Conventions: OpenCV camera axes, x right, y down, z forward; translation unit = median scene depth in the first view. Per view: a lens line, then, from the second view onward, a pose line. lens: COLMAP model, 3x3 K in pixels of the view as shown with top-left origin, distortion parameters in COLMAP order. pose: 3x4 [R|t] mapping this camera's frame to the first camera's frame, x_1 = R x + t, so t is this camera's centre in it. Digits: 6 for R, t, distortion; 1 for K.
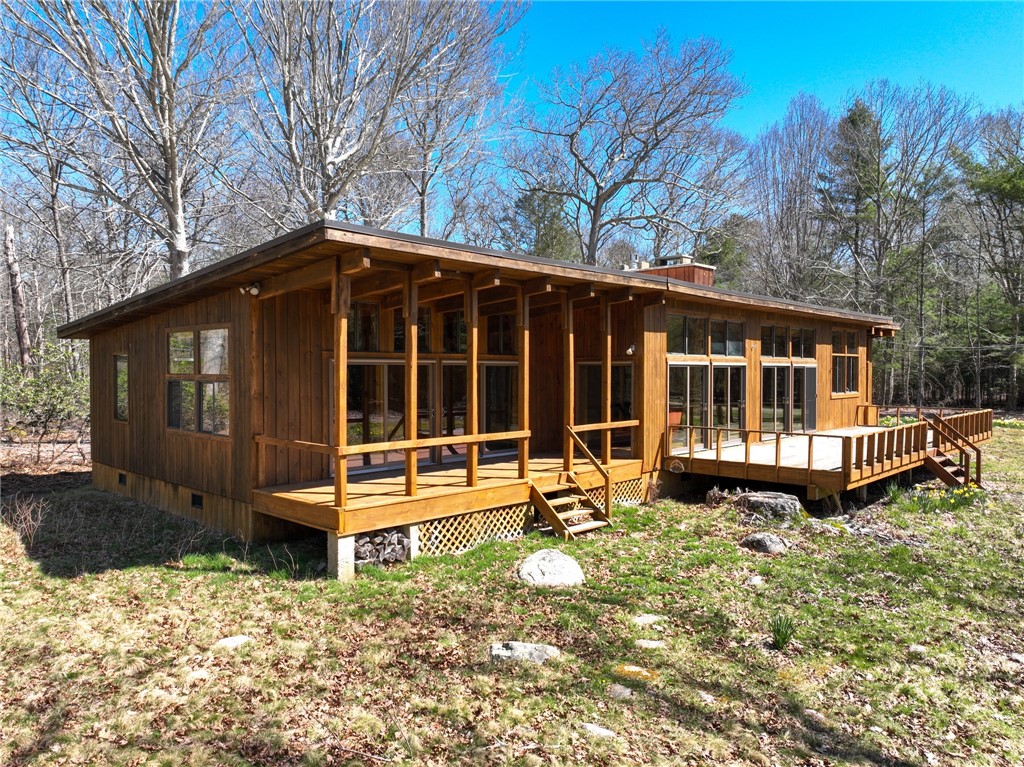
lens RADIAL K [[719.6, 0, 512.0], [0, 719.6, 383.5], [0, 0, 1]] dist [0.001447, -0.000299]
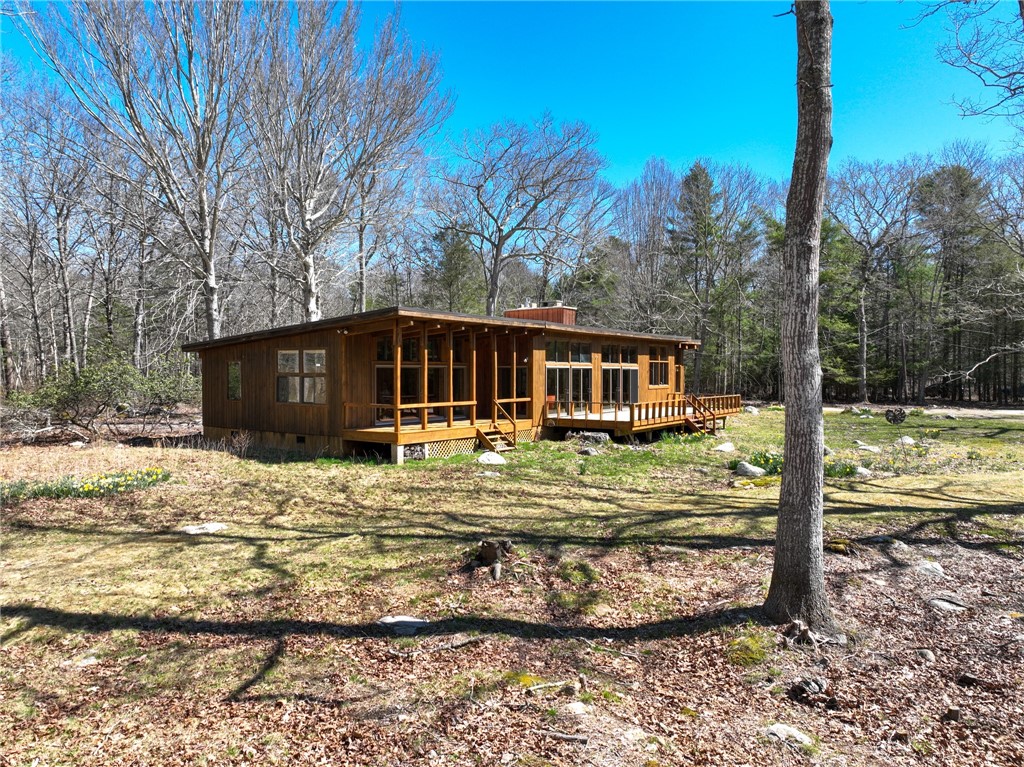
lens RADIAL K [[719.6, 0, 512.0], [0, 719.6, 383.5], [0, 0, 1]] dist [0.001447, -0.000299]
pose [[0.989111, -0.002411, 0.147149, -0.134510], [0.002782, 0.999993, -0.002320, 0.017160], [-0.147142, 0.002704, 0.989112, -0.775433]]
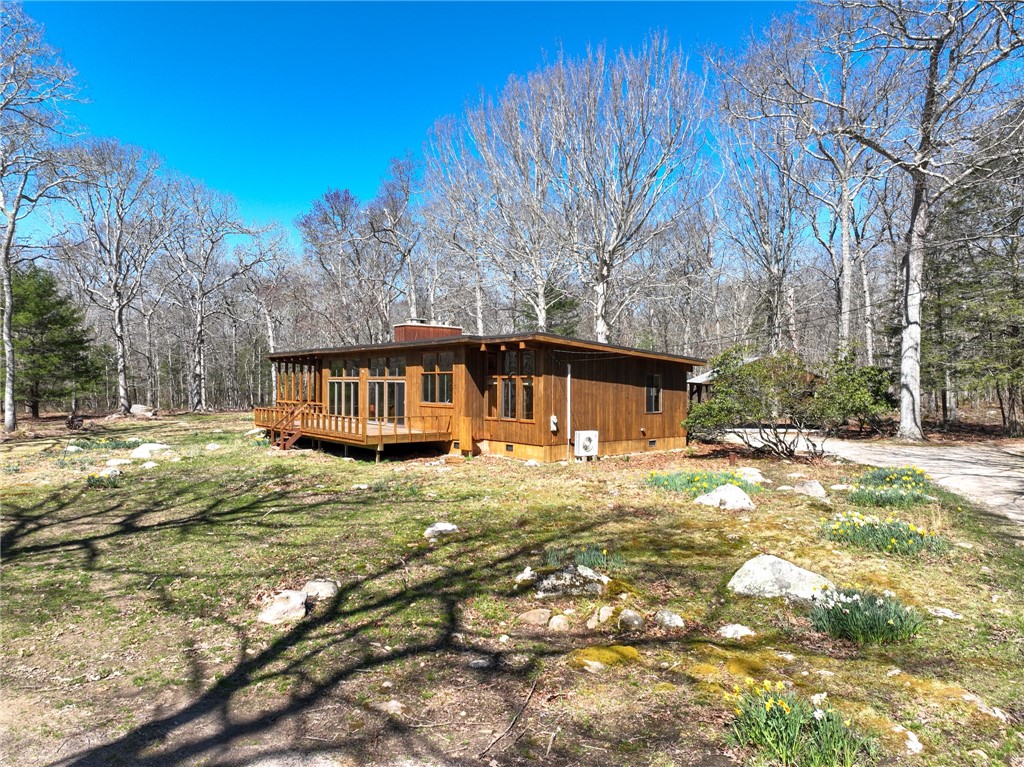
lens RADIAL K [[719.6, 0, 512.0], [0, 719.6, 383.5], [0, 0, 1]] dist [0.001447, -0.000299]
pose [[-0.150694, 0.013369, -0.988490, 2.437442], [-0.008080, 0.999858, 0.014755, -0.060109], [0.988547, 0.010211, -0.150565, 1.941664]]
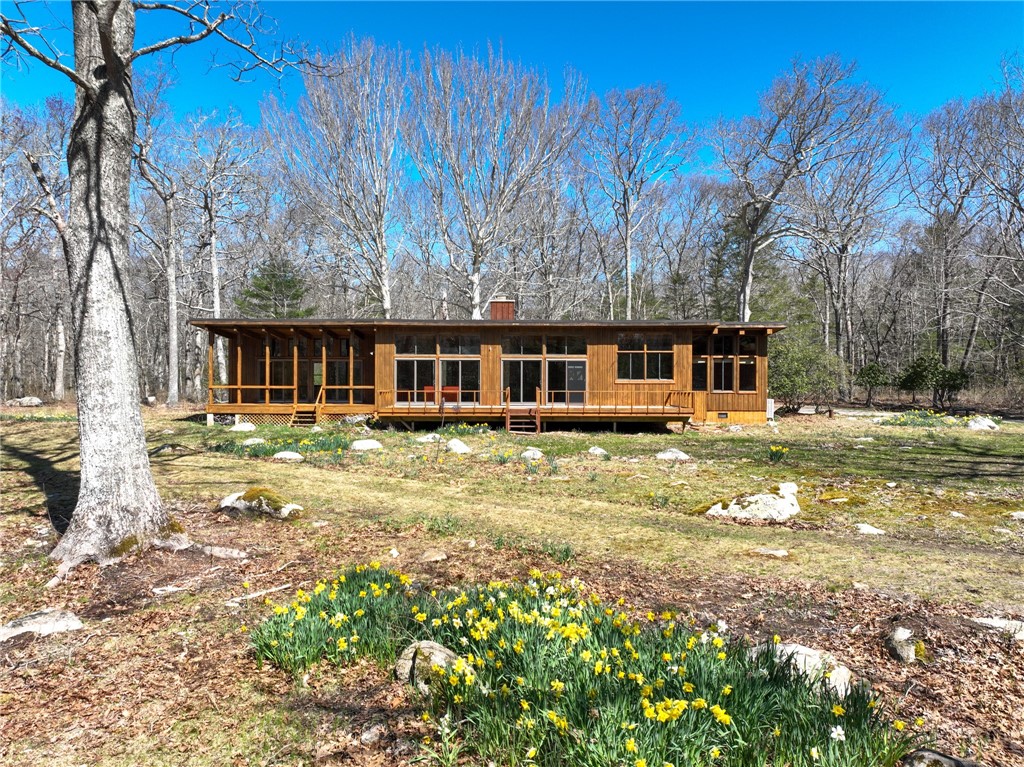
lens RADIAL K [[719.6, 0, 512.0], [0, 719.6, 383.5], [0, 0, 1]] dist [0.001447, -0.000299]
pose [[0.658161, 0.031689, -0.752210, 1.916256], [-0.016925, 0.999484, 0.027298, -0.020323], [0.752687, -0.005235, 0.658358, -0.067017]]
